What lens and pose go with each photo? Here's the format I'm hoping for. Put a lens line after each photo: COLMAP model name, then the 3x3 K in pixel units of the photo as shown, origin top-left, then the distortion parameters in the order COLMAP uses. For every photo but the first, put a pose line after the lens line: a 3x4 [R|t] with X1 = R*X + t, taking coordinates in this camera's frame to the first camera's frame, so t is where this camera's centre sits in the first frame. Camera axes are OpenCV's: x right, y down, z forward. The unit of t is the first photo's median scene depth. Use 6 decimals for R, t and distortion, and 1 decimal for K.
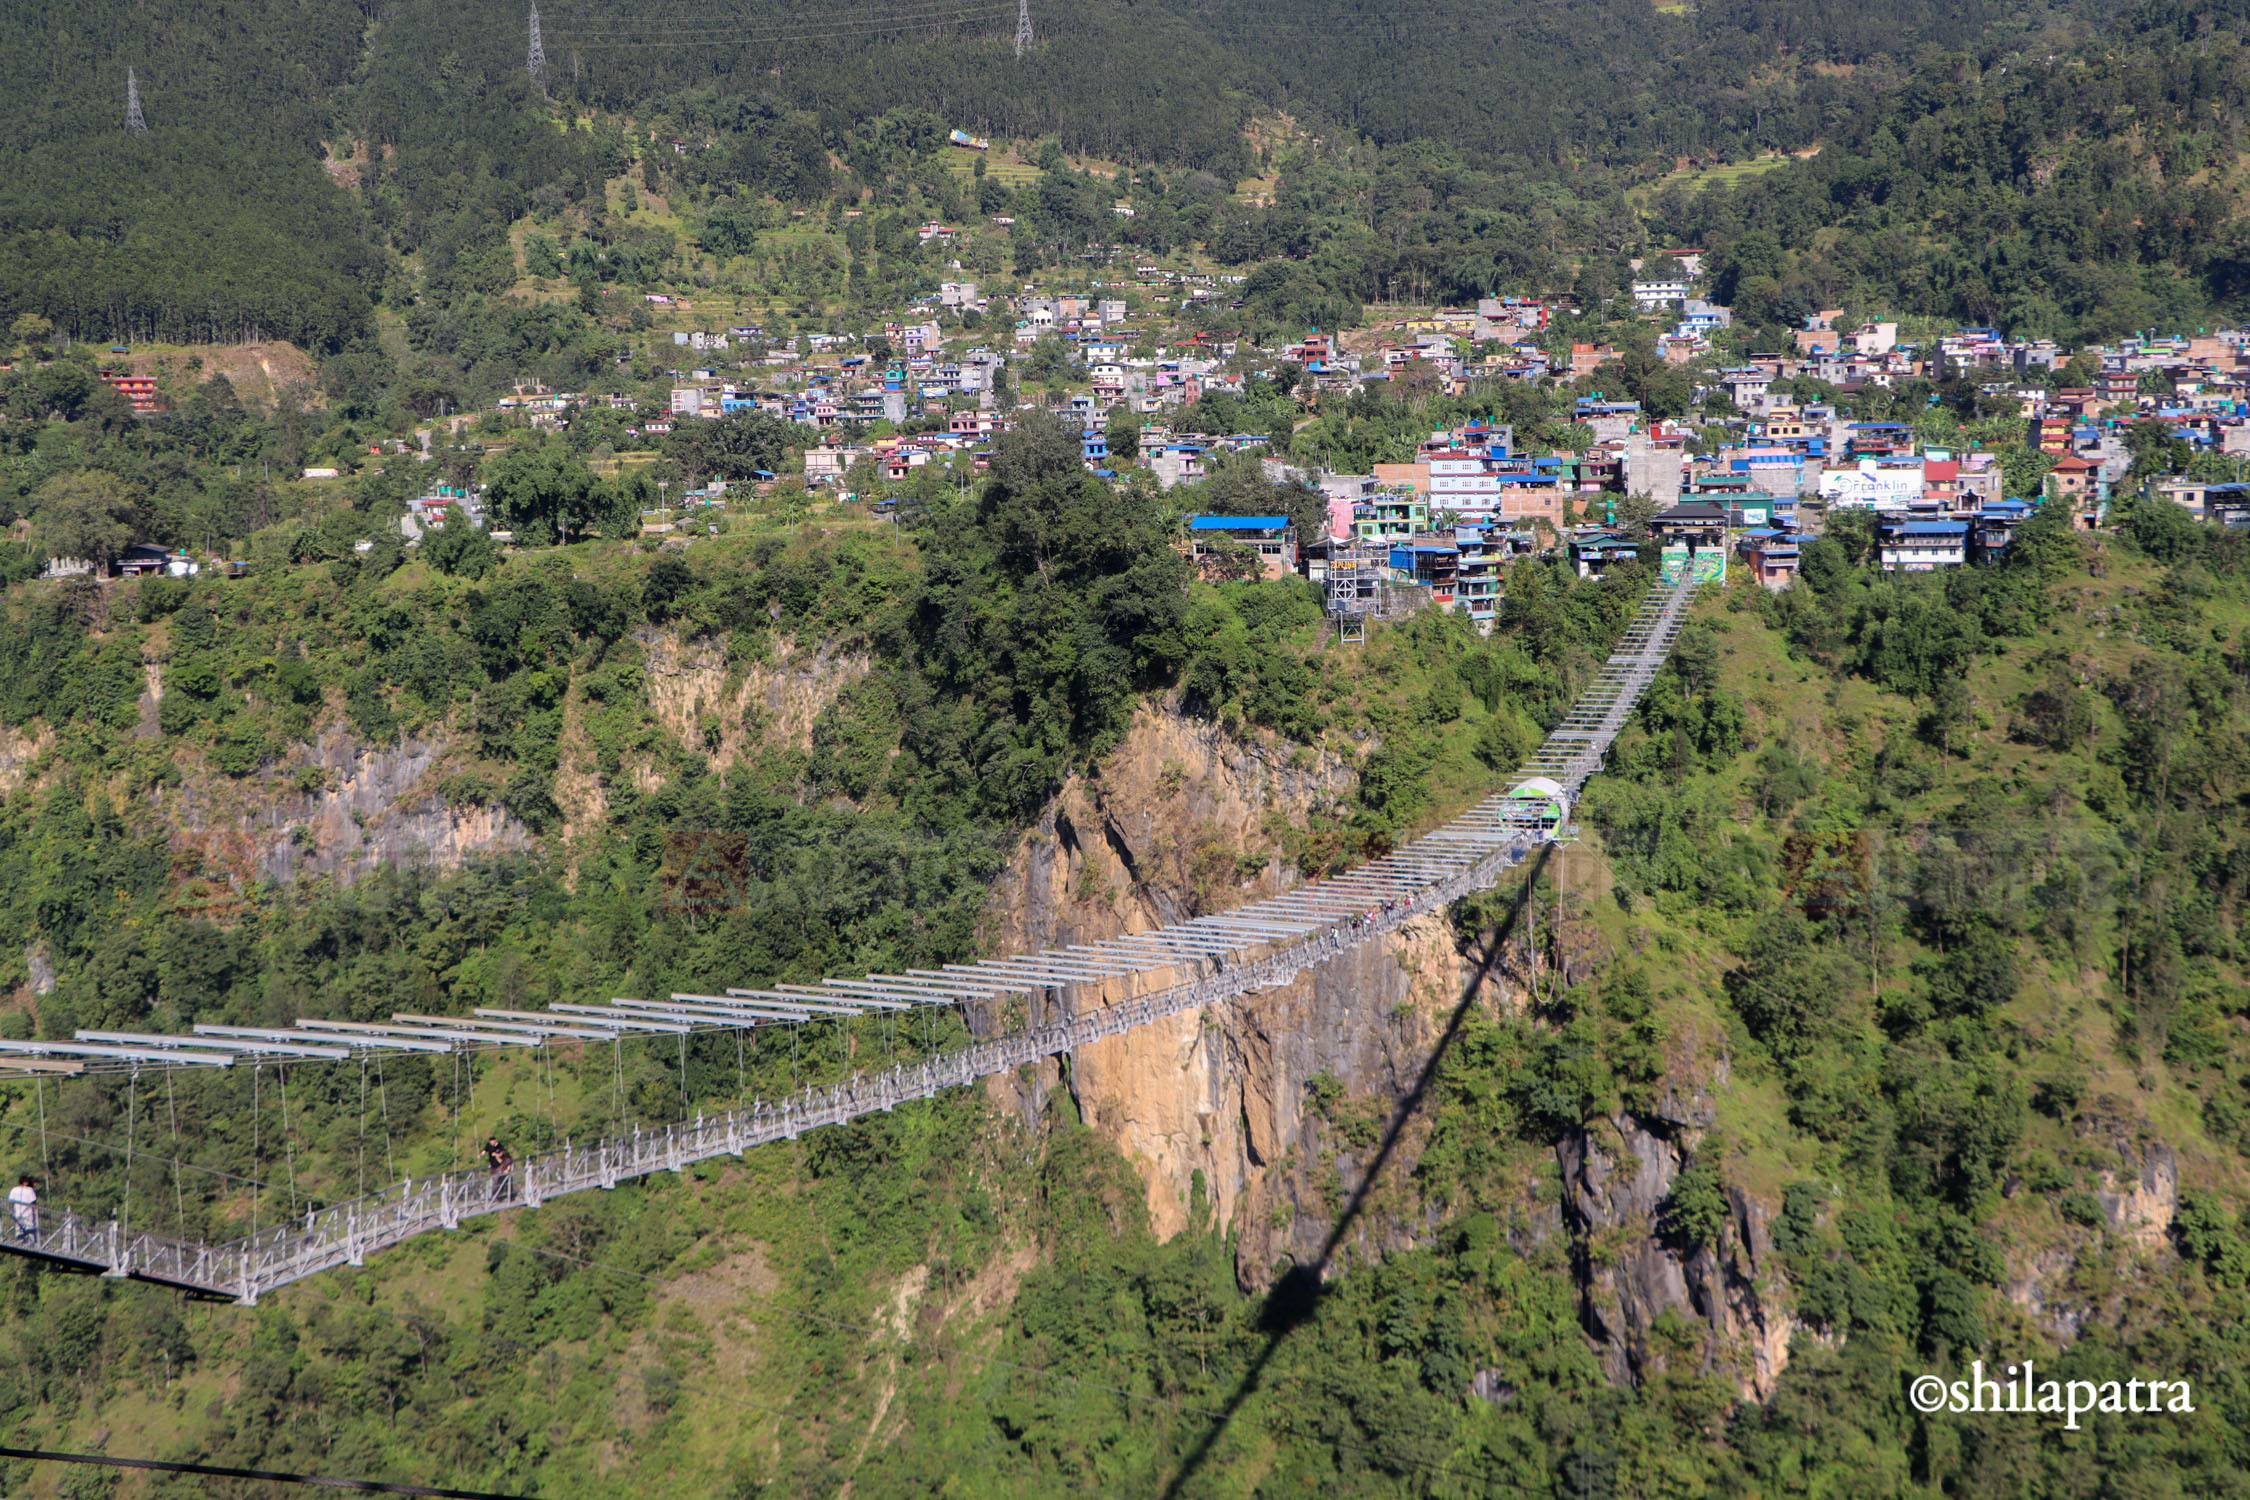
lens RADIAL K [[3058.6, 0, 1125.0], [0, 3058.6, 750.0], [0, 0, 1]] dist [-0.005175, -0.003942]
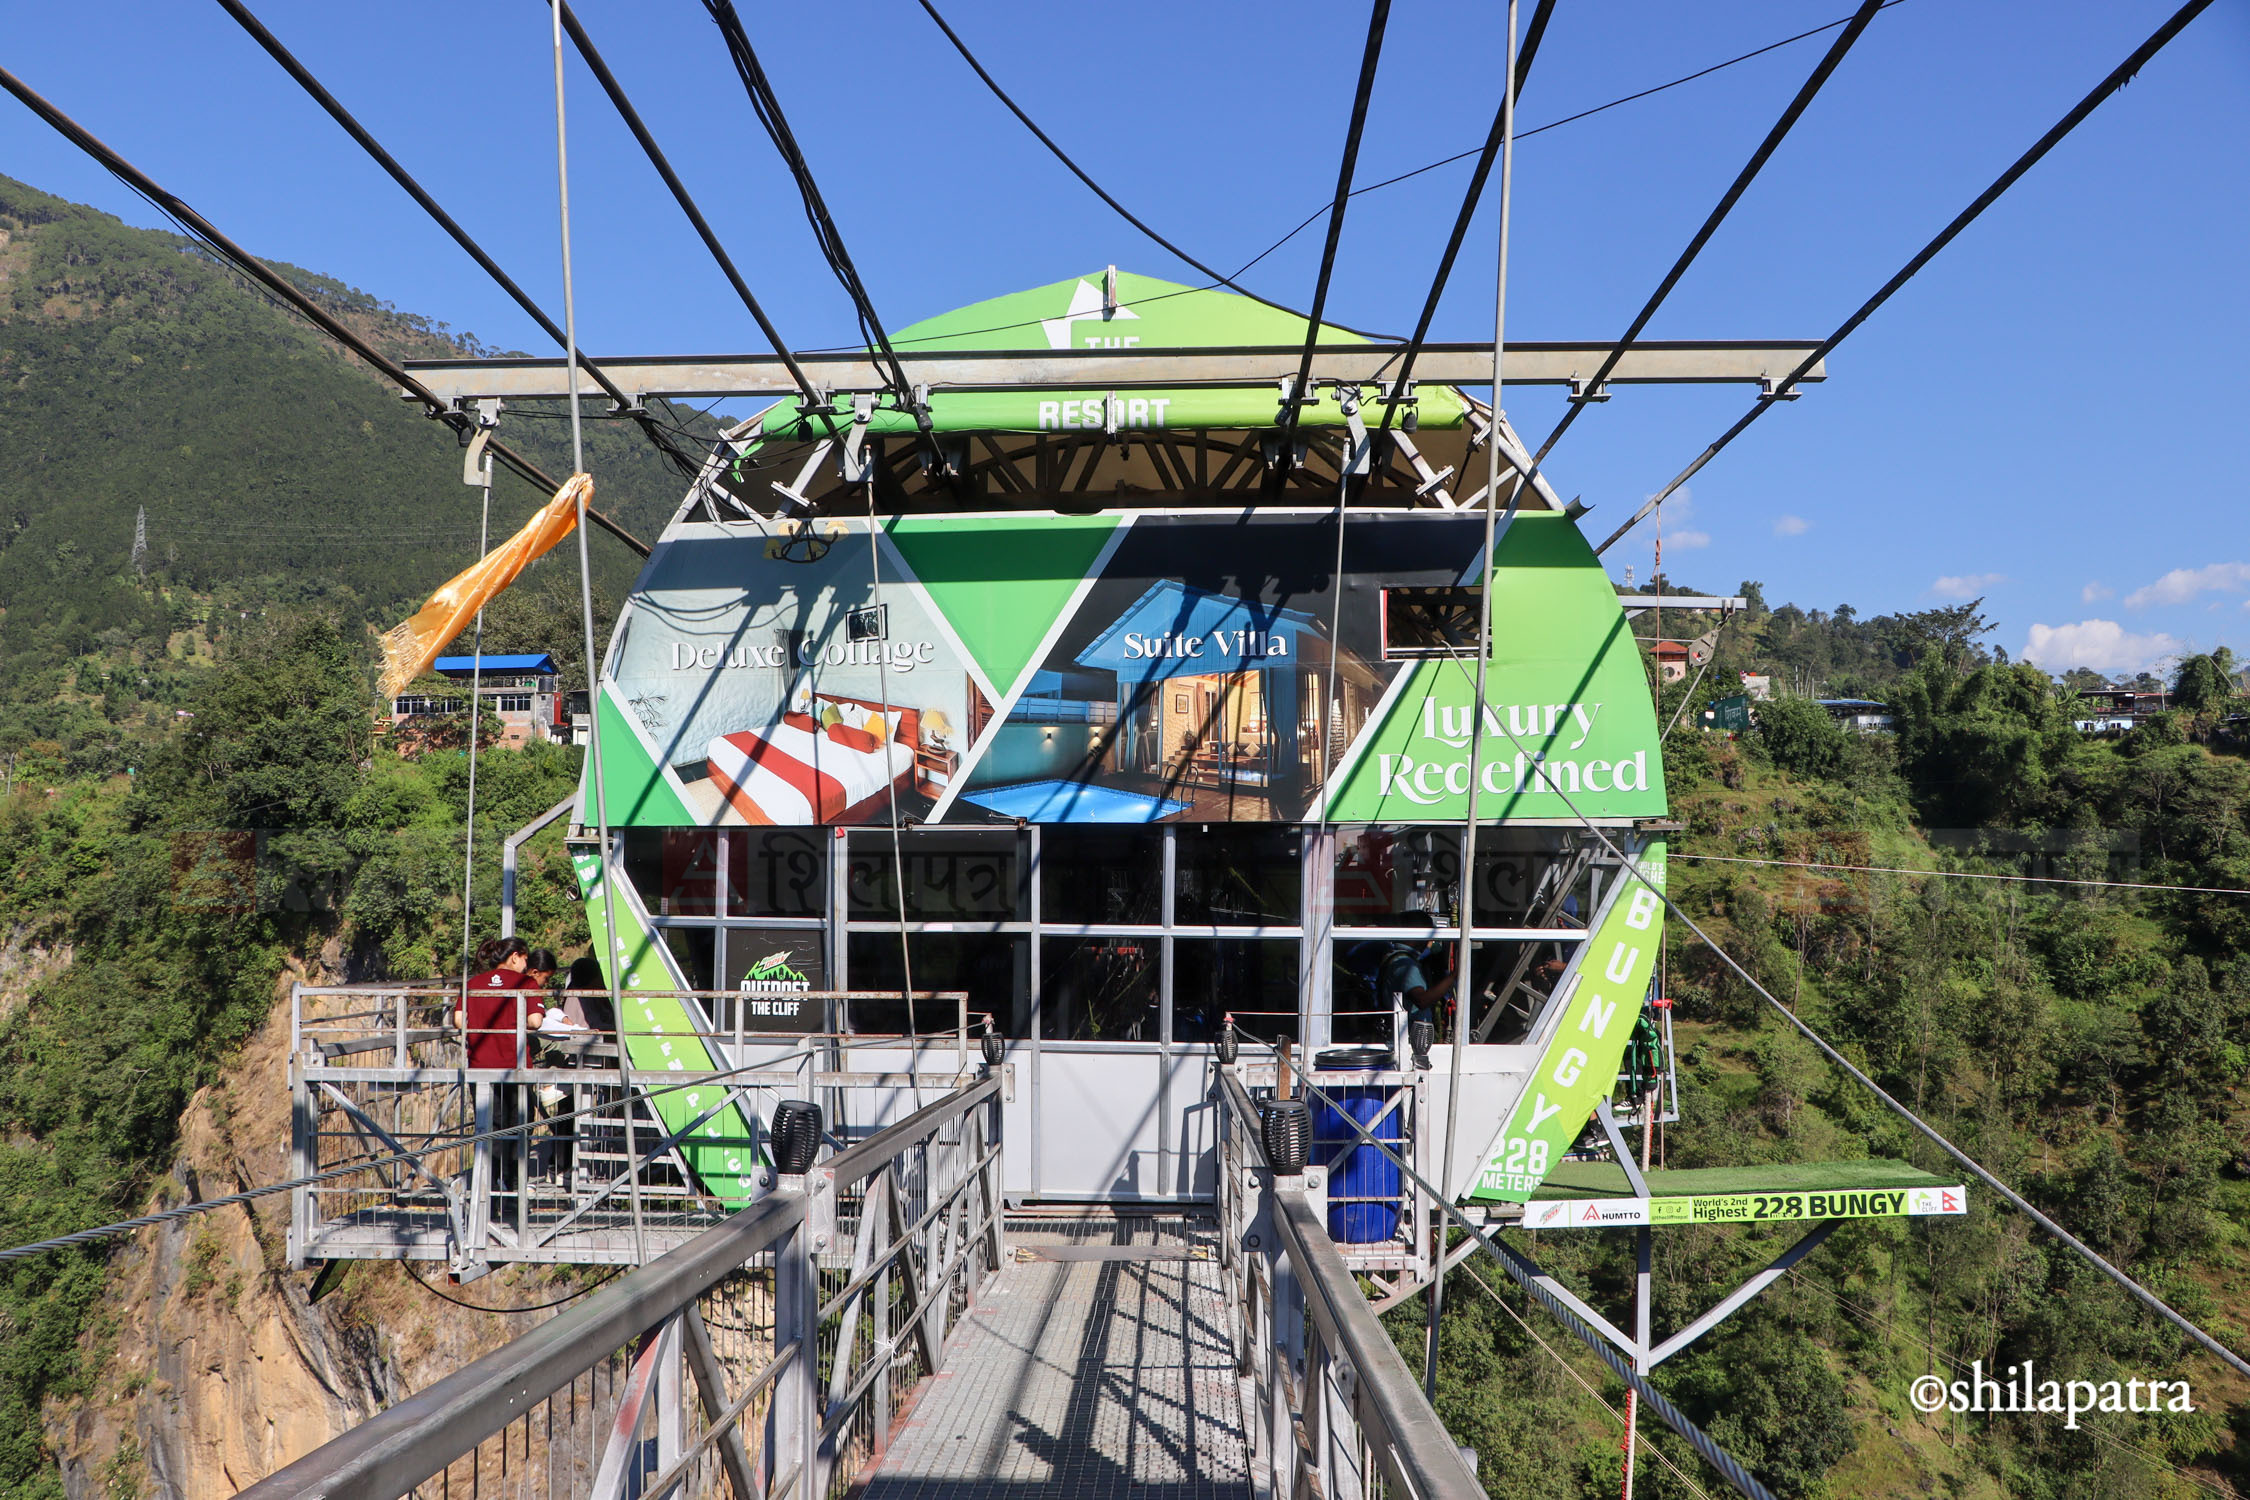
lens RADIAL K [[1929.1, 0, 1090.6], [0, 1929.1, 748.9], [0, 0, 1]] dist [-0.195891, 0.194019]
pose [[0.976677, 0.027256, 0.212979, 0.077731], [0.014871, 0.980942, -0.193730, 0.017095], [-0.214200, 0.192379, 0.957658, 0.606179]]
